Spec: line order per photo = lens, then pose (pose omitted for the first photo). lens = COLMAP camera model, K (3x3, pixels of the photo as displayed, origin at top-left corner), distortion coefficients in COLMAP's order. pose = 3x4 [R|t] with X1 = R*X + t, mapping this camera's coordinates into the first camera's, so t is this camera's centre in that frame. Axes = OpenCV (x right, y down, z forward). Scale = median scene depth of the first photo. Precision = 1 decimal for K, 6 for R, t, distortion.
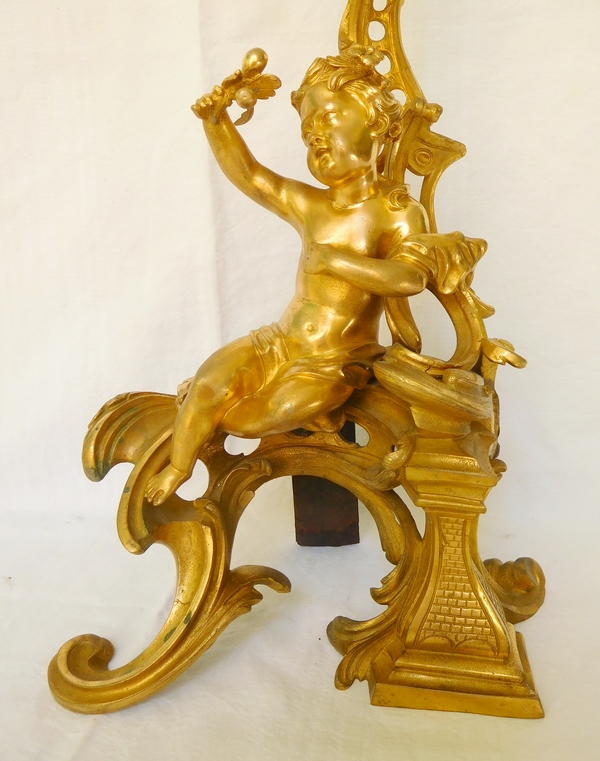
lens RADIAL K [[643.9, 0, 329.9], [0, 643.9, 369.7], [0, 0, 1]] dist [-0.012743, -0.002649]
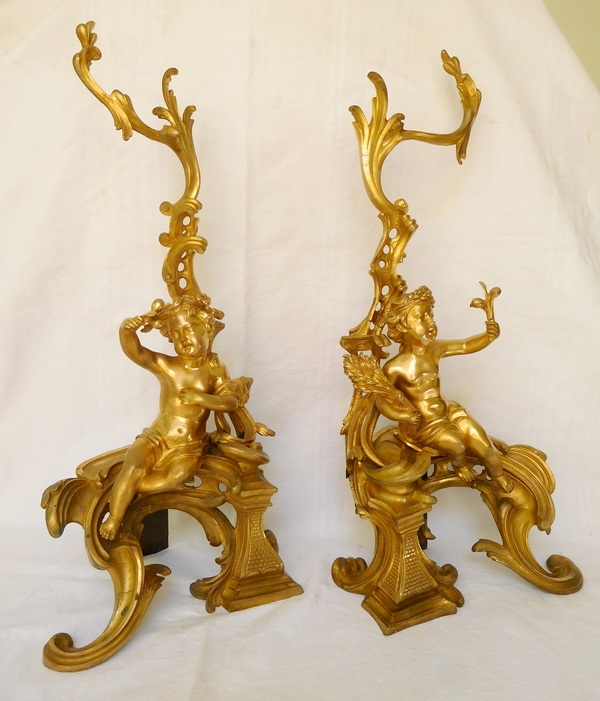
lens RADIAL K [[638.9, 0, 299.2], [0, 638.9, 361.9], [0, 0, 1]] dist [0.011455, 0.001363]
pose [[0.808864, -0.070809, 0.583716, -0.861962], [0.100777, 0.994728, -0.018980, -0.200336], [-0.579295, 0.074178, 0.811736, -0.802883]]
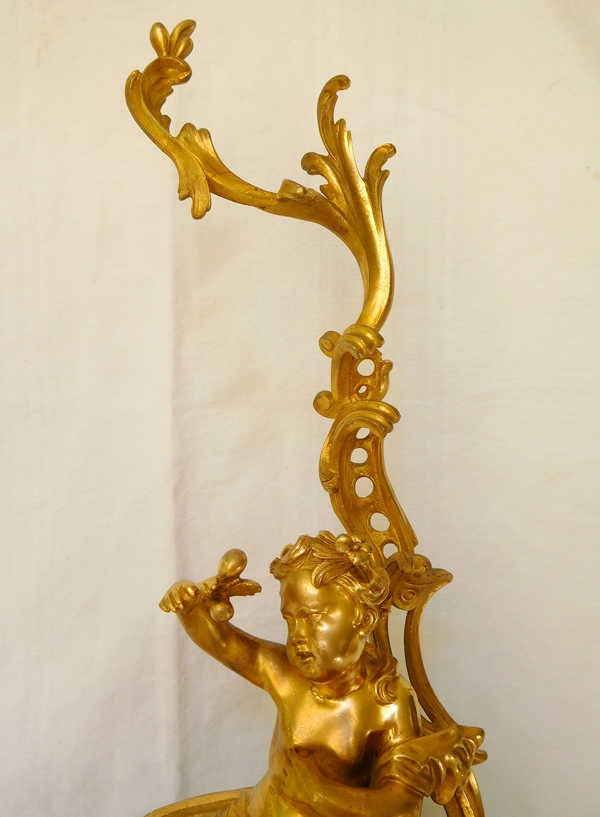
lens RADIAL K [[635.7, 0, 321.8], [0, 635.7, 381.6], [0, 0, 1]] dist [-0.013657, -0.001135]
pose [[0.998221, 0.023313, 0.054875, -0.042630], [-0.013128, 0.983740, -0.179119, -0.523907], [-0.058159, 0.178080, 0.982296, 0.055943]]
